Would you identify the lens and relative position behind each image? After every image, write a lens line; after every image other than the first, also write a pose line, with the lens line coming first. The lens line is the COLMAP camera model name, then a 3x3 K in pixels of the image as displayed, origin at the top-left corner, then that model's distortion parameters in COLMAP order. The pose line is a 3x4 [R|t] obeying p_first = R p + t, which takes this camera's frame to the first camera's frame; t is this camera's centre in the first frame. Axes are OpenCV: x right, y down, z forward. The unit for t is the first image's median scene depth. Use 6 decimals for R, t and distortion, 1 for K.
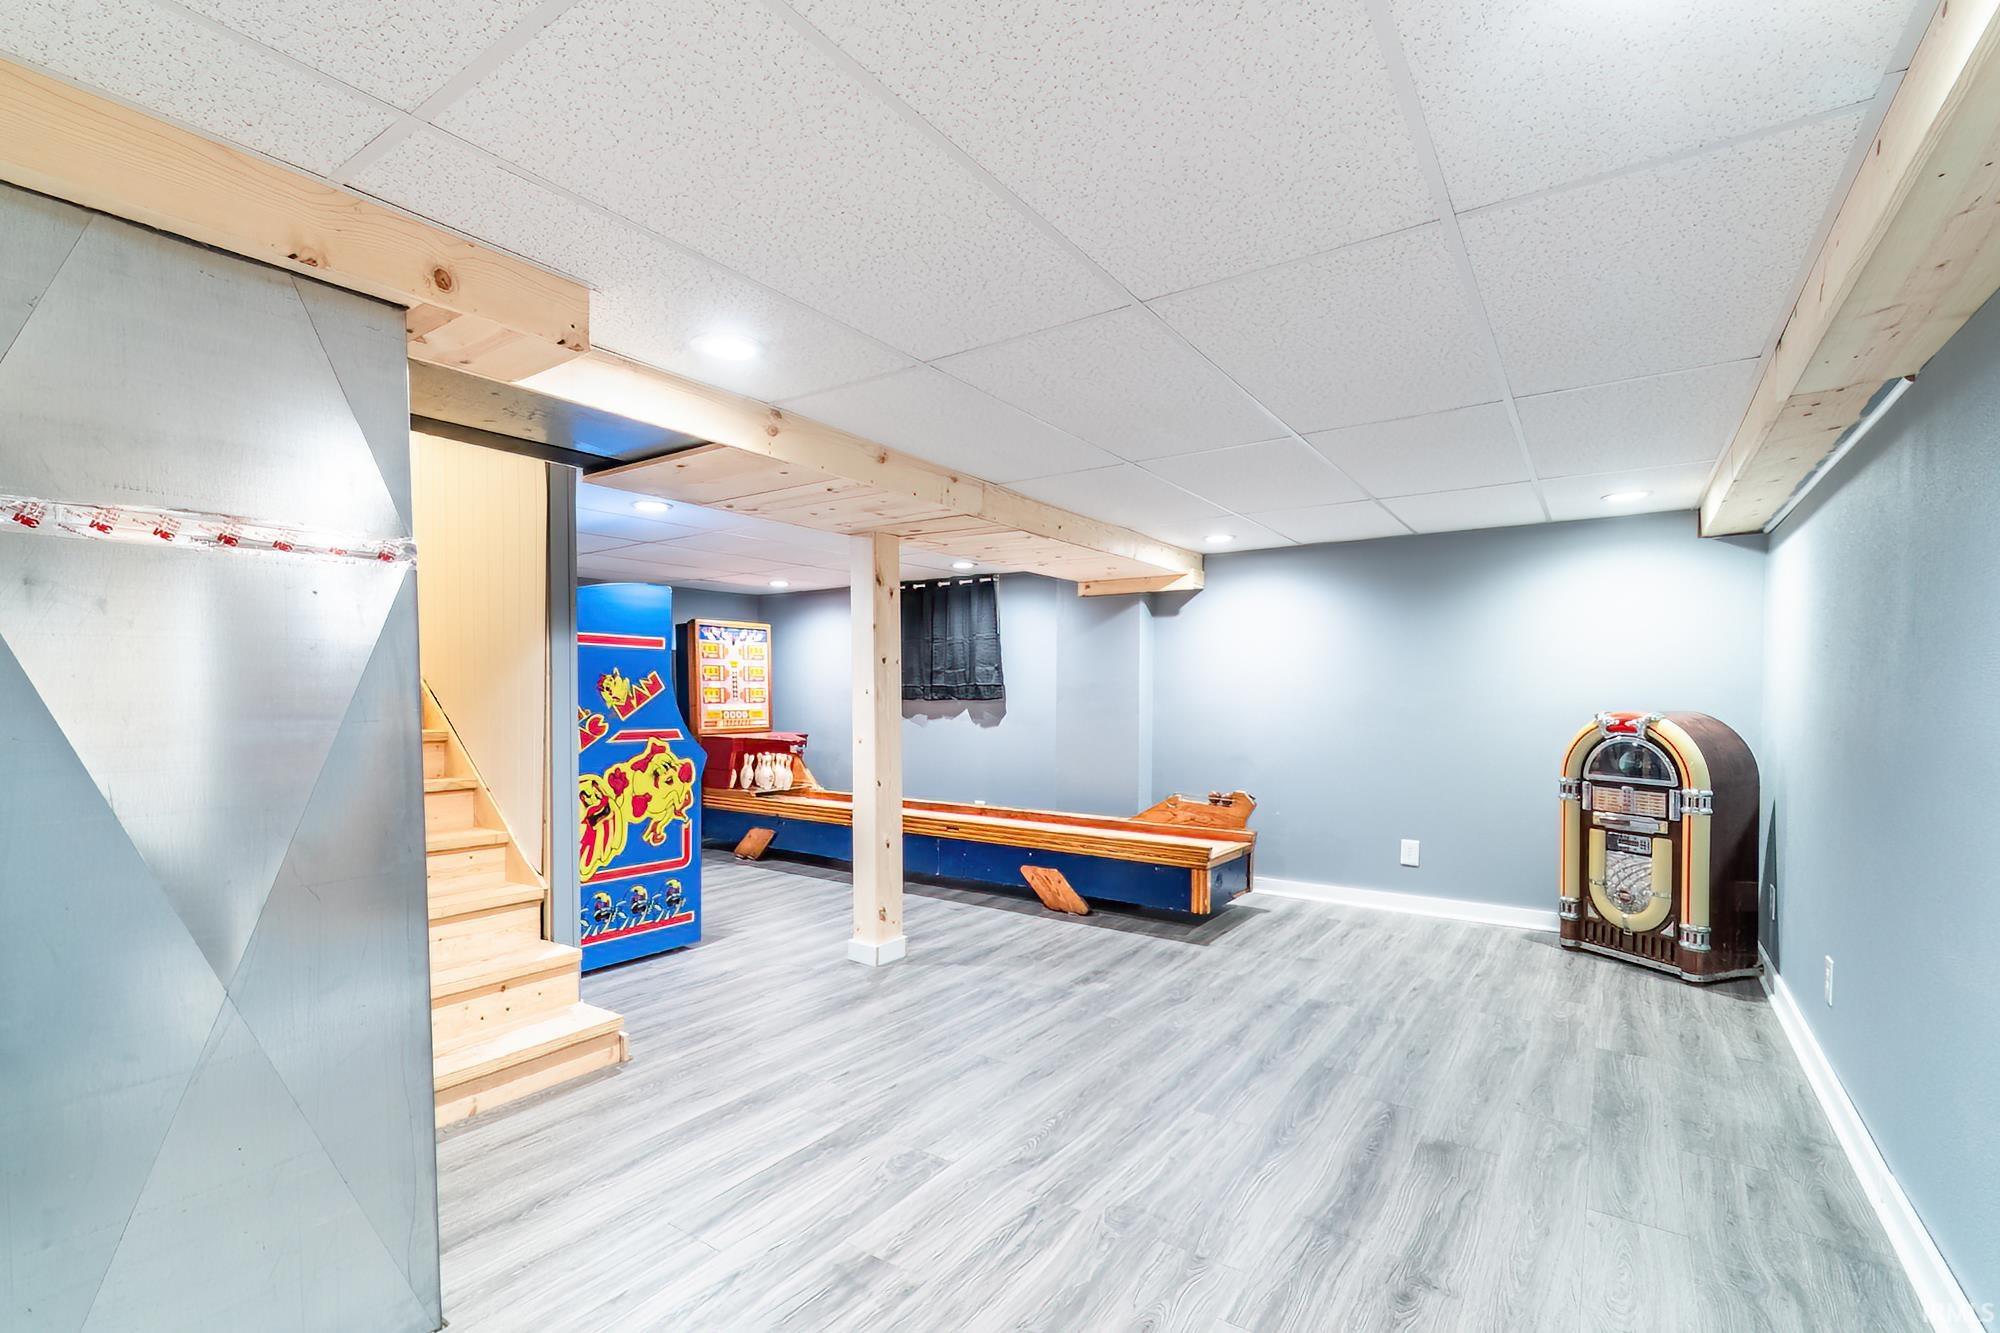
lens RADIAL K [[880.8, 0, 1015.7], [0, 880.8, 712.7], [0, 0, 1]] dist [-0.004637, 0.001496]
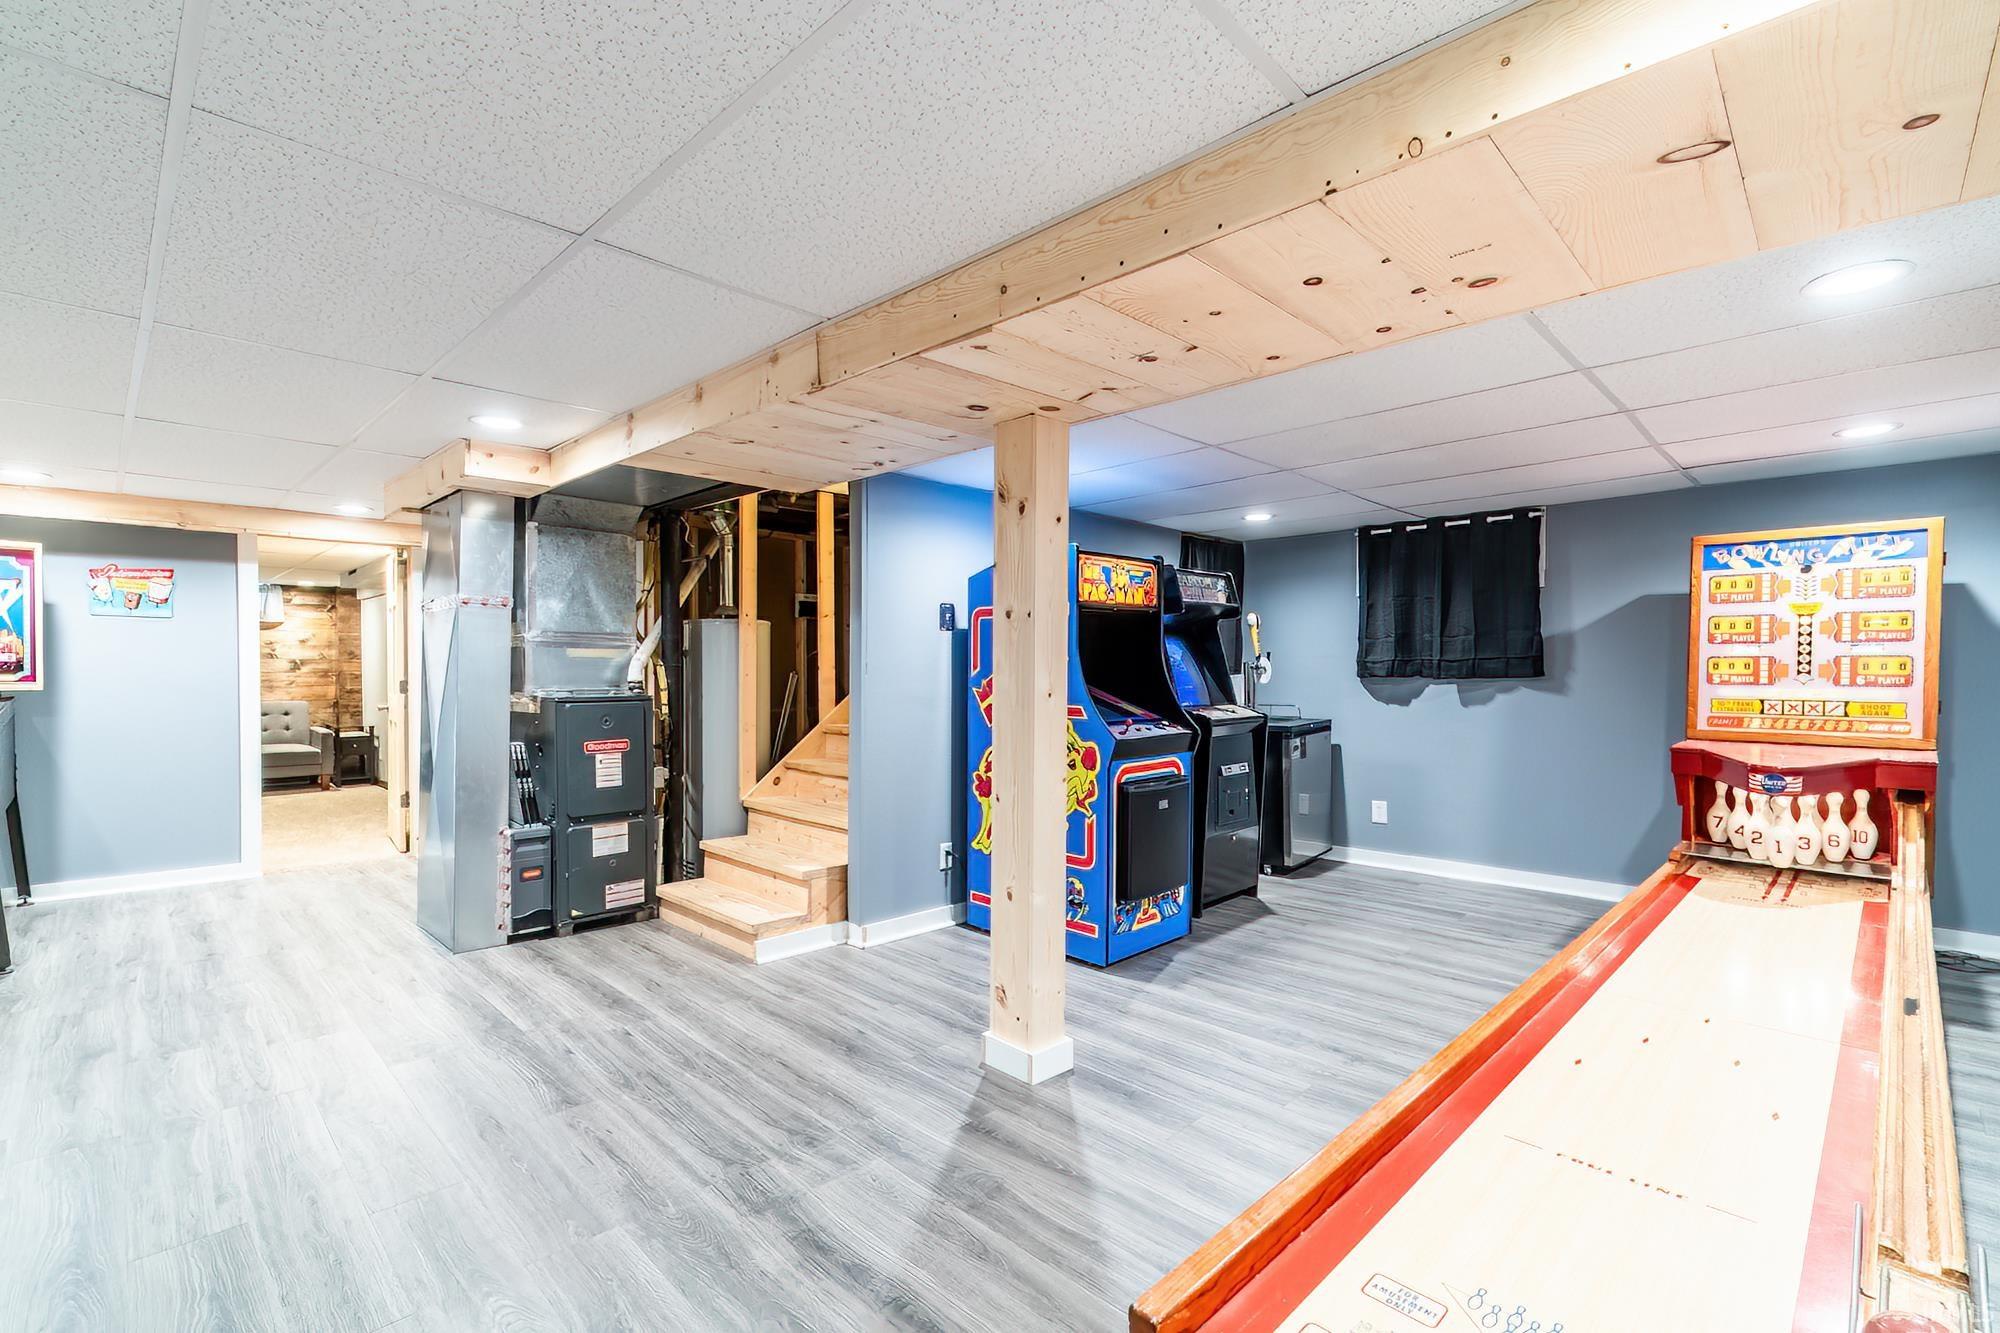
lens RADIAL K [[965.9, 0, 1056.5], [0, 965.9, 685.0], [0, 0, 1]] dist [0.001419, -0.000395]
pose [[-0.206864, 0.016561, -0.978230, 0.493302], [-0.023902, 0.999473, 0.021975, -0.020241], [0.978078, 0.027927, -0.206359, 1.057843]]
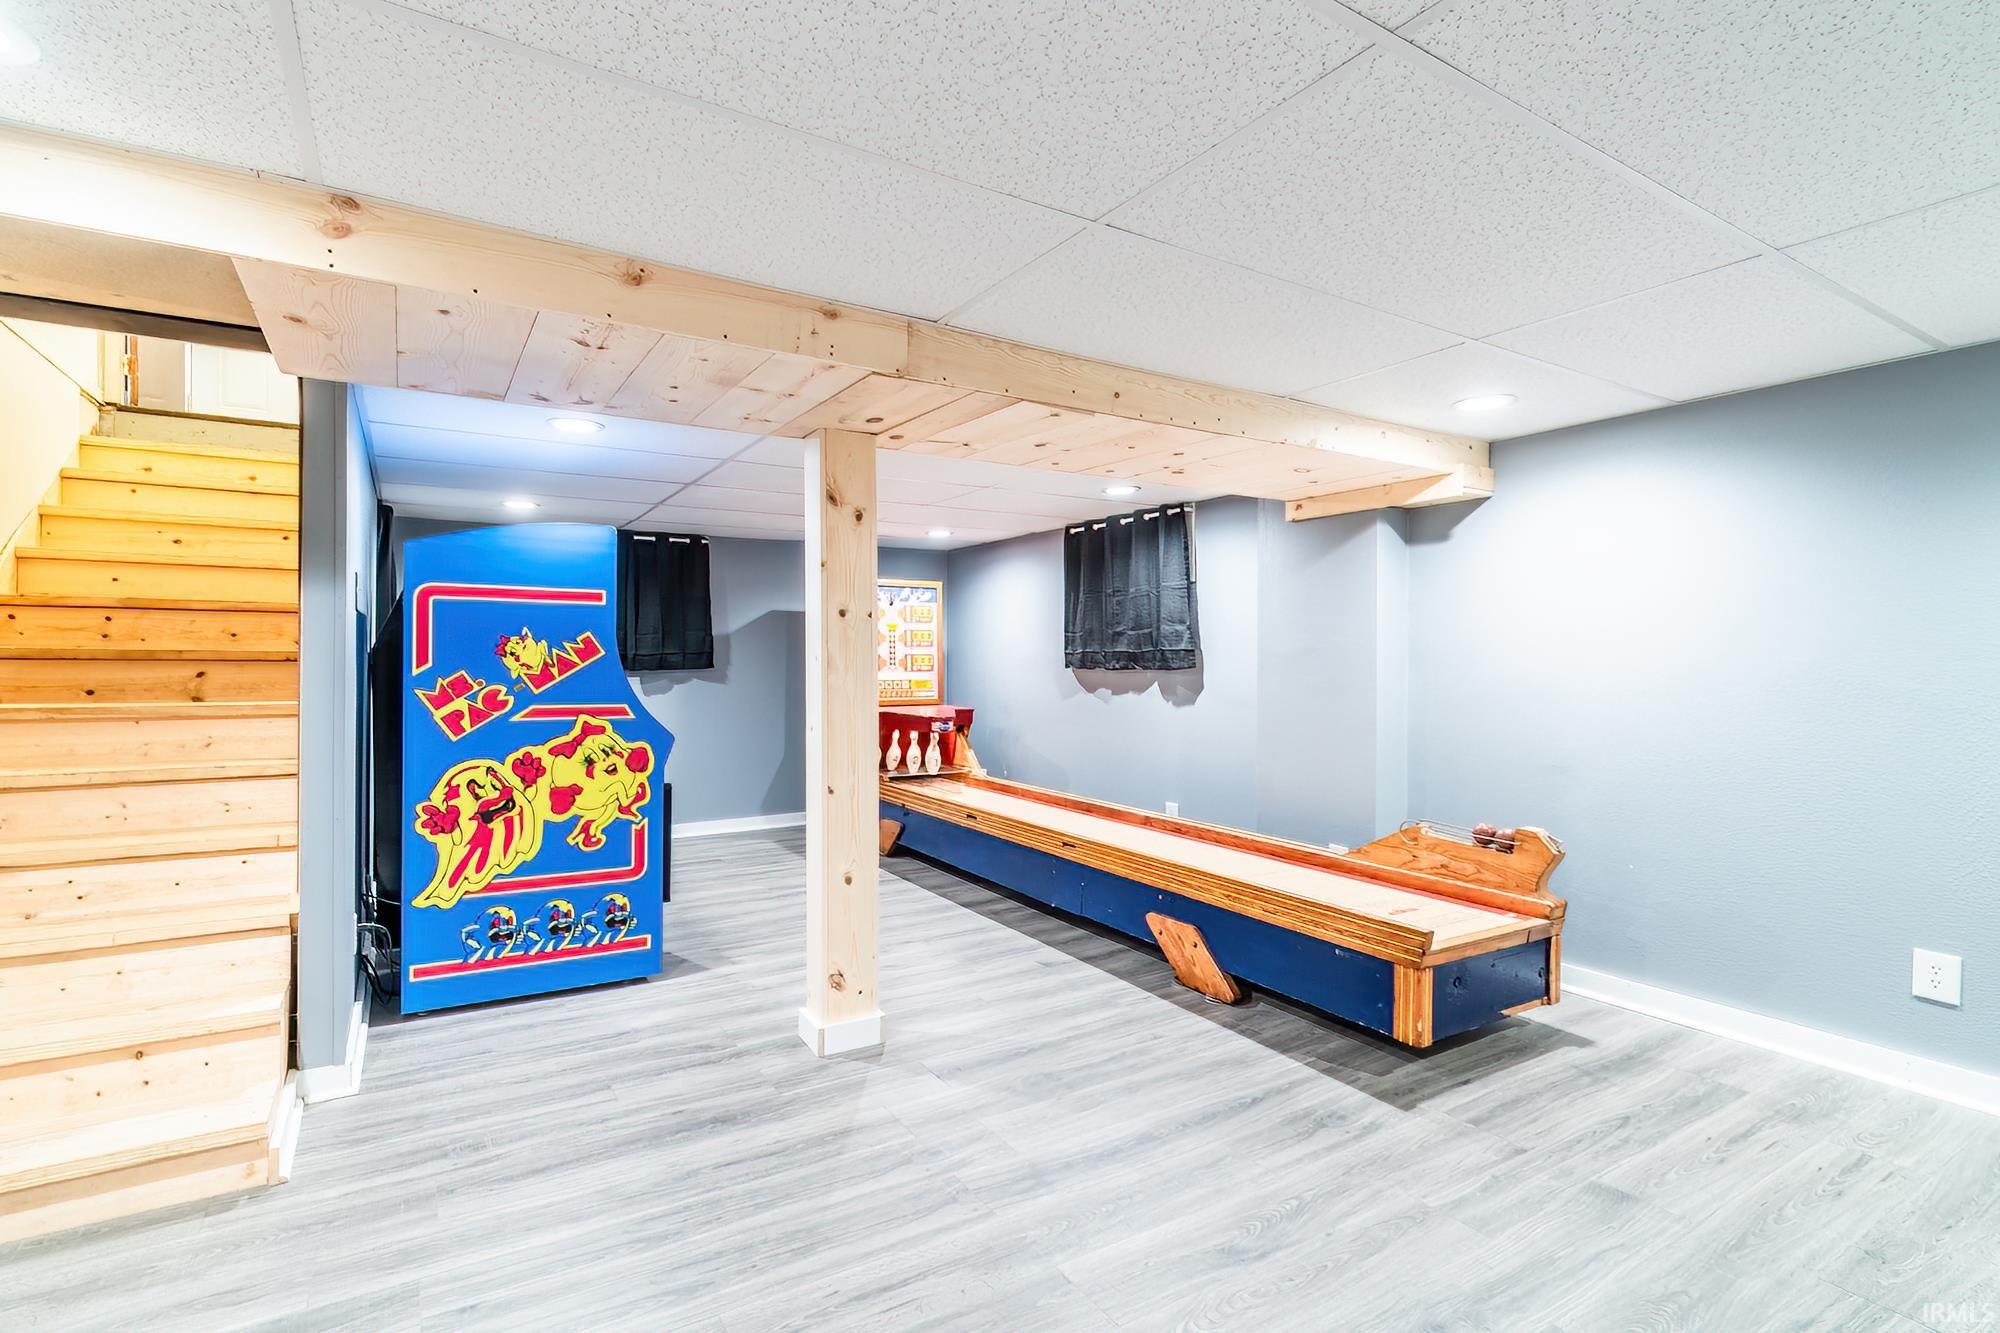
lens RADIAL K [[880.8, 0, 978.7], [0, 880.8, 659.1], [0, 0, 1]] dist [-0.004637, 0.001496]
pose [[0.895568, 0.000672, -0.444924, 0.229664], [-0.011544, 0.999697, -0.021725, -0.008077], [0.444775, 0.024592, 0.895305, 0.382987]]
